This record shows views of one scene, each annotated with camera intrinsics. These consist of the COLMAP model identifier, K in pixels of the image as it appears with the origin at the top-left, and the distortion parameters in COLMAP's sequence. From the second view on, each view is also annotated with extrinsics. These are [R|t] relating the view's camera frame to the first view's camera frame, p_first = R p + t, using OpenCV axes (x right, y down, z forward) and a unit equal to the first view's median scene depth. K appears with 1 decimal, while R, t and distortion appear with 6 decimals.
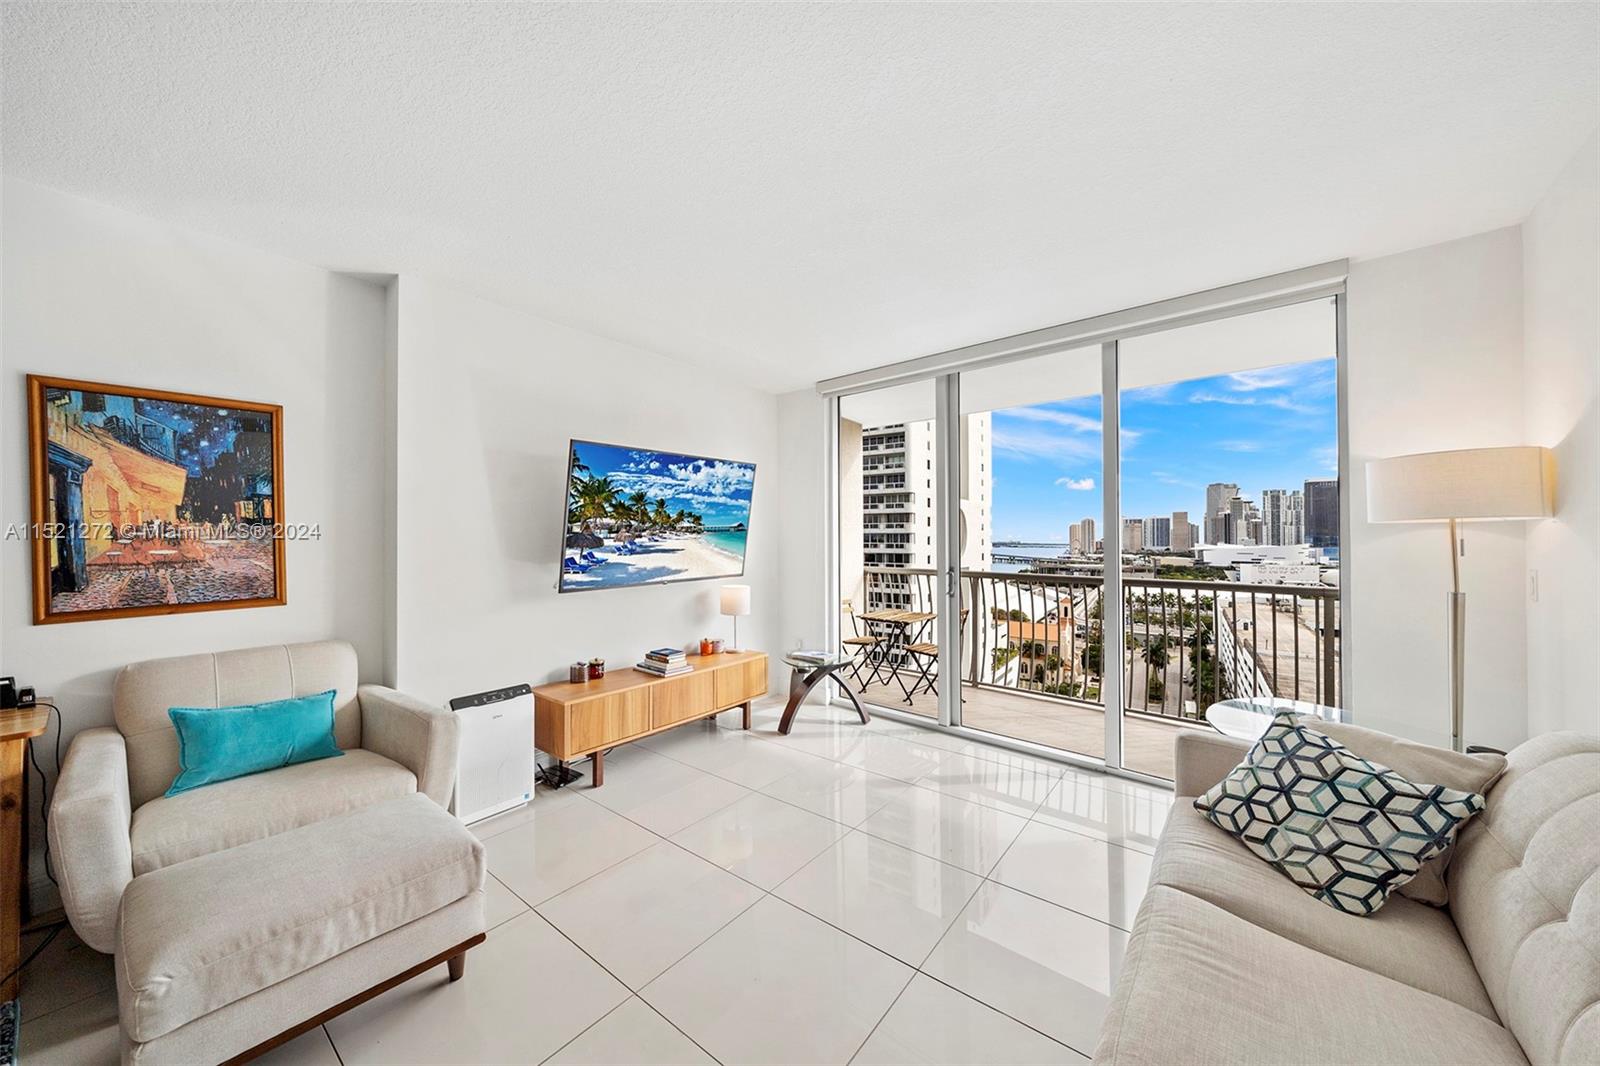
lens RADIAL K [[540.7, 0, 788.9], [0, 540.7, 534.3], [0, 0, 1]] dist [-0.006949, -0.000153]
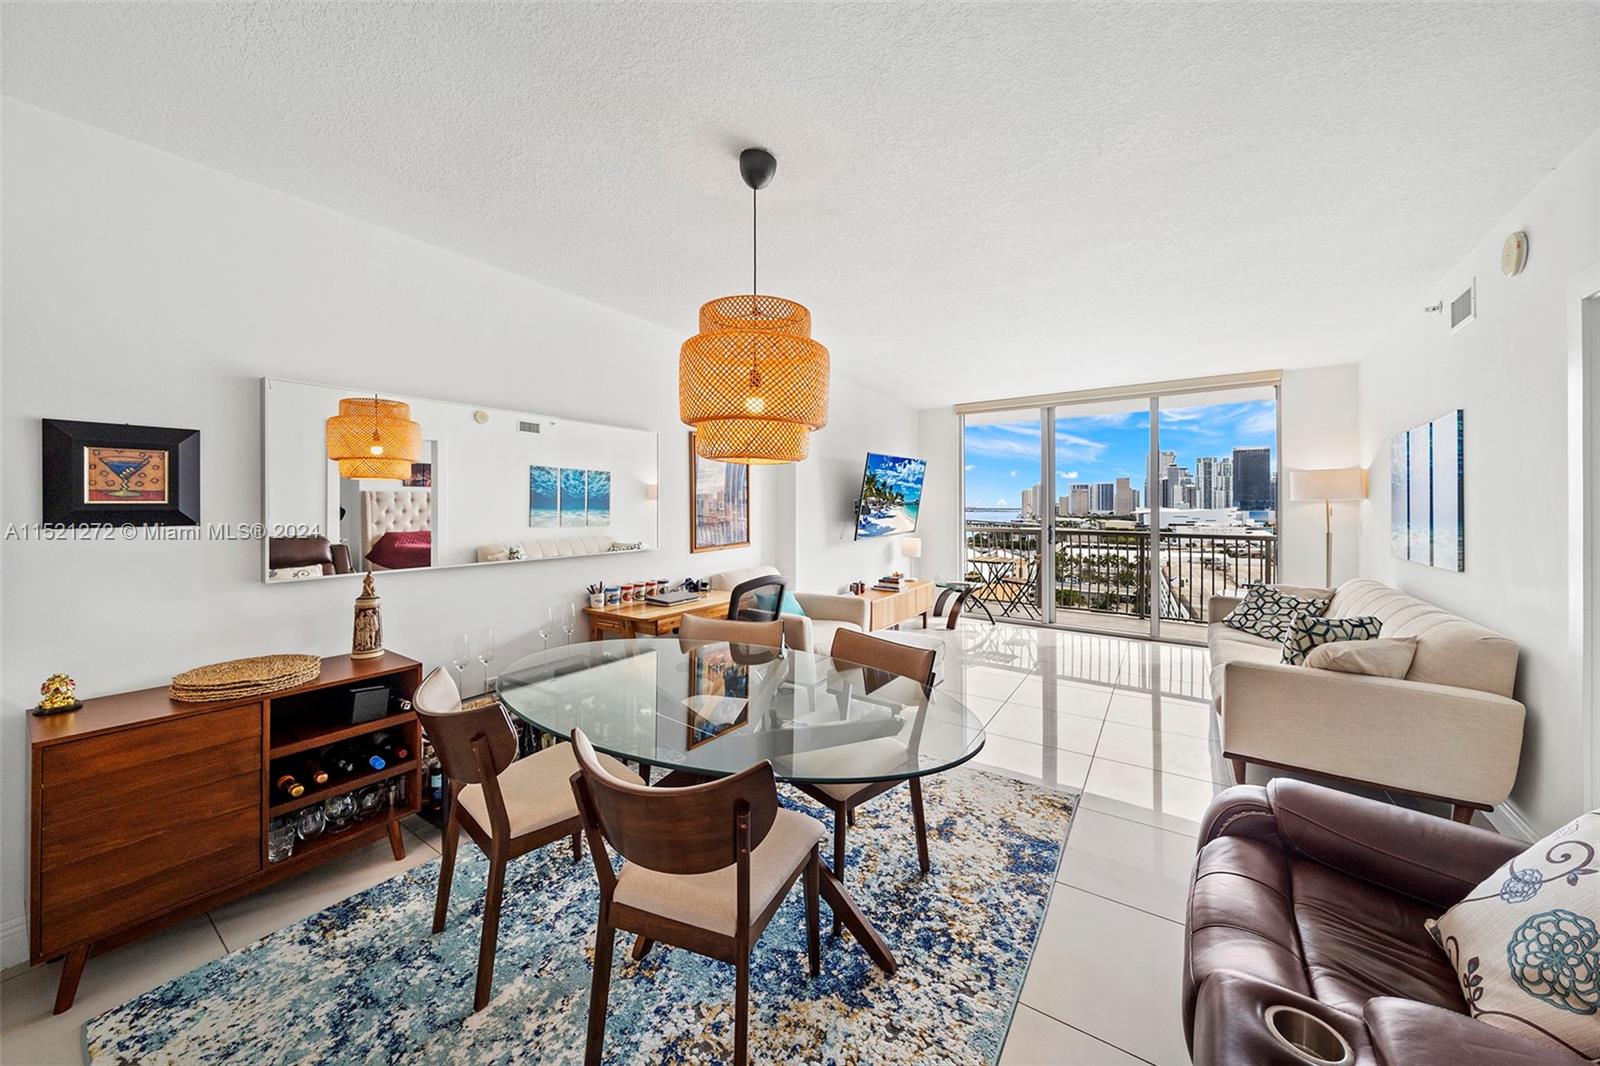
lens RADIAL K [[540.7, 0, 783.6], [0, 540.7, 509.4], [0, 0, 1]] dist [-0.006949, -0.000153]
pose [[0.997501, -0.004376, 0.070520, -0.661730], [0.003107, 0.999832, 0.018086, -0.021524], [-0.070587, -0.017821, 0.997346, -0.604787]]
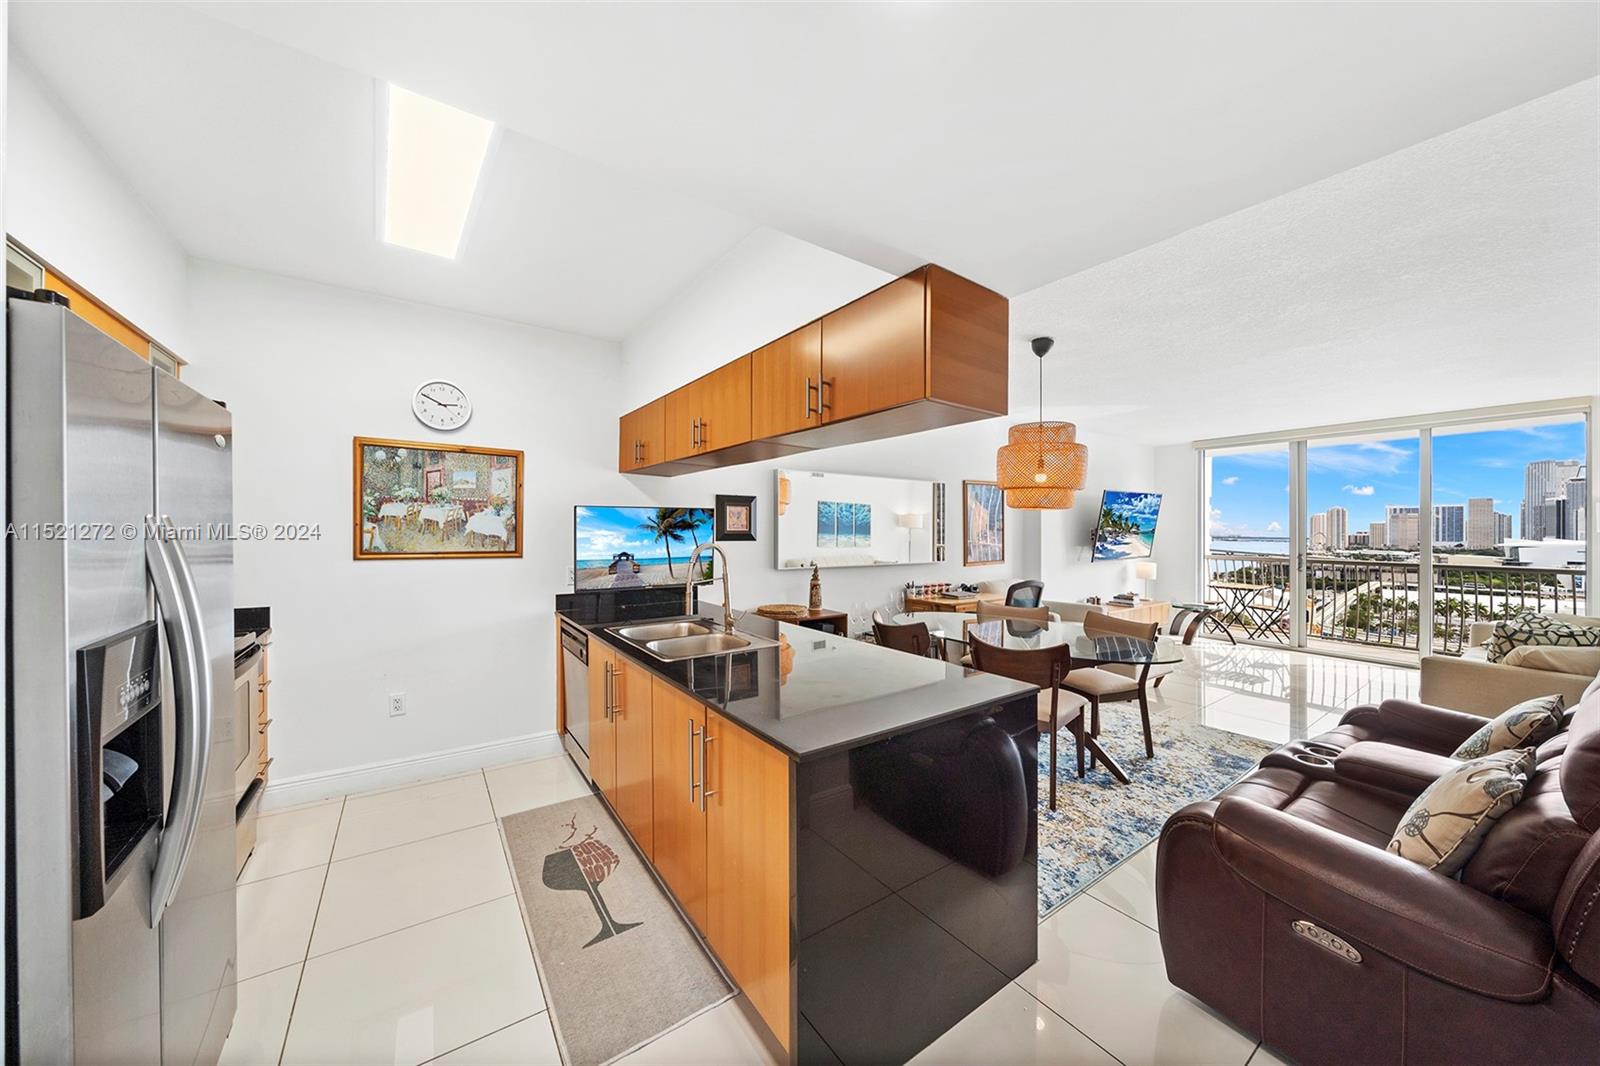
lens RADIAL K [[540.7, 0, 797.0], [0, 540.7, 528.7], [0, 0, 1]] dist [-0.006949, -0.000153]
pose [[0.961192, 0.001025, -0.275878, -0.808054], [0.000234, 0.999990, 0.004533, -0.028996], [0.275880, -0.004422, 0.961182, -1.126680]]
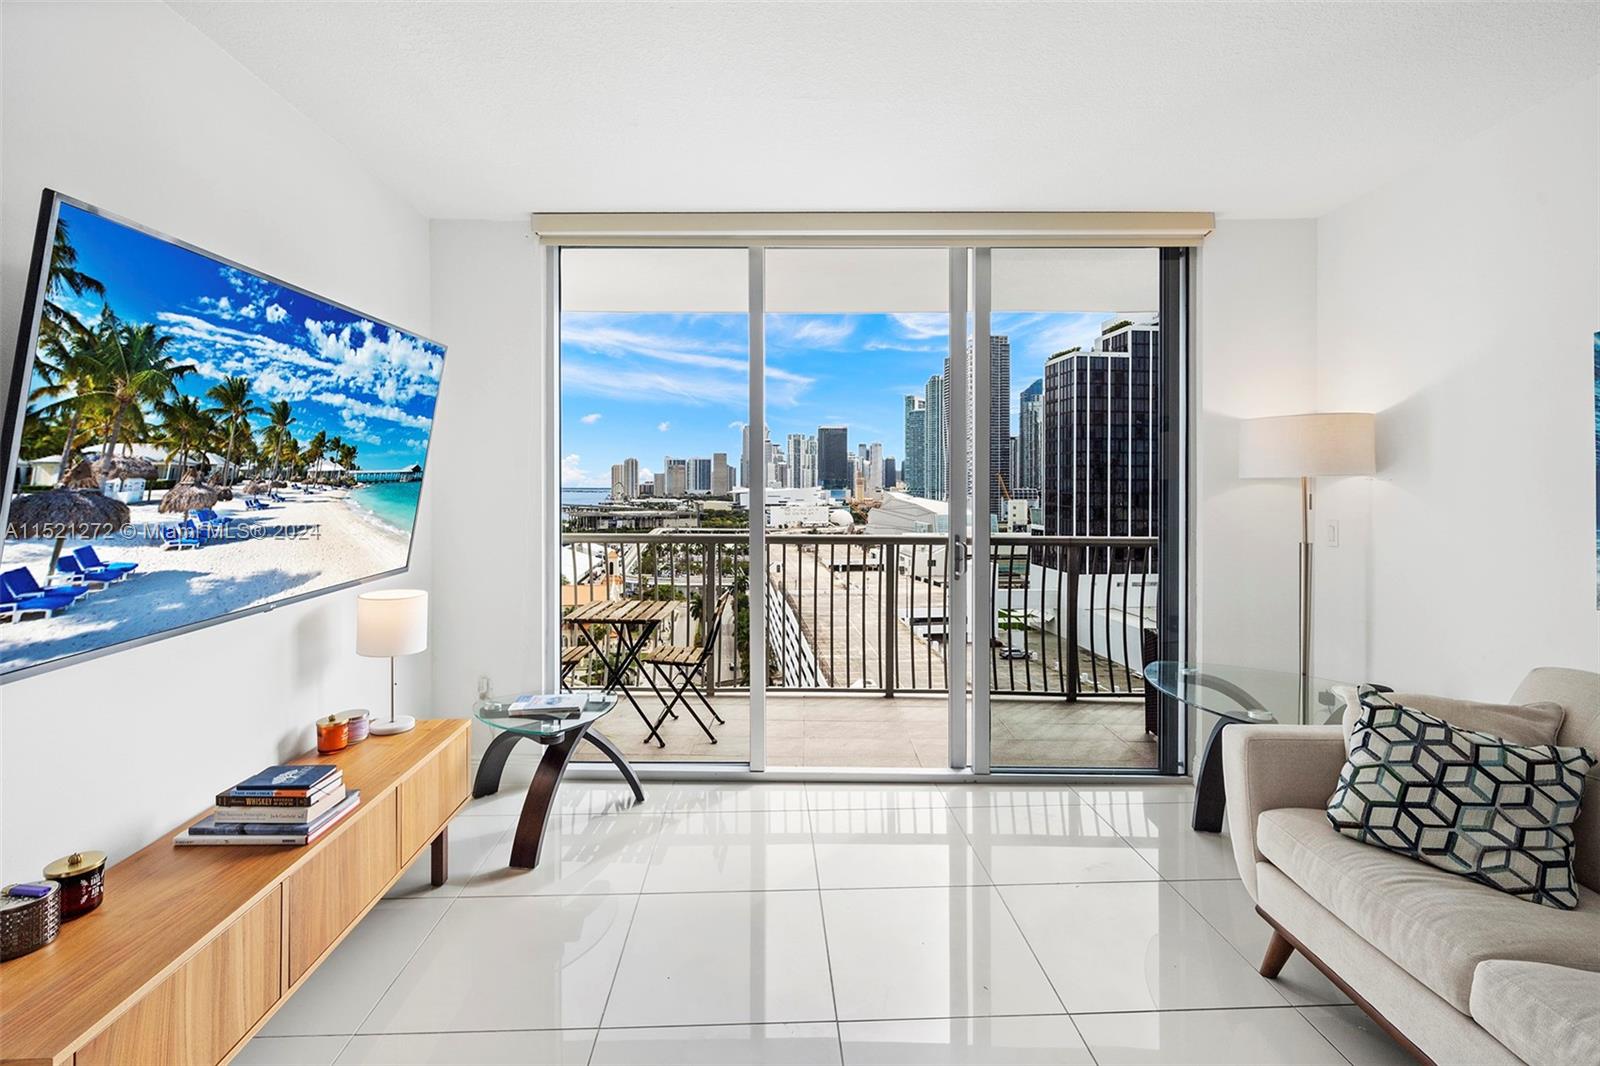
lens RADIAL K [[706.1, 0, 765.2], [0, 706.1, 484.1], [0, 0, 1]] dist [0.007920, -0.002656]
pose [[0.763424, -0.003106, 0.645890, -0.292714], [-0.004554, 0.999938, 0.010190, -0.010533], [-0.645882, -0.010721, 0.763362, 0.357615]]
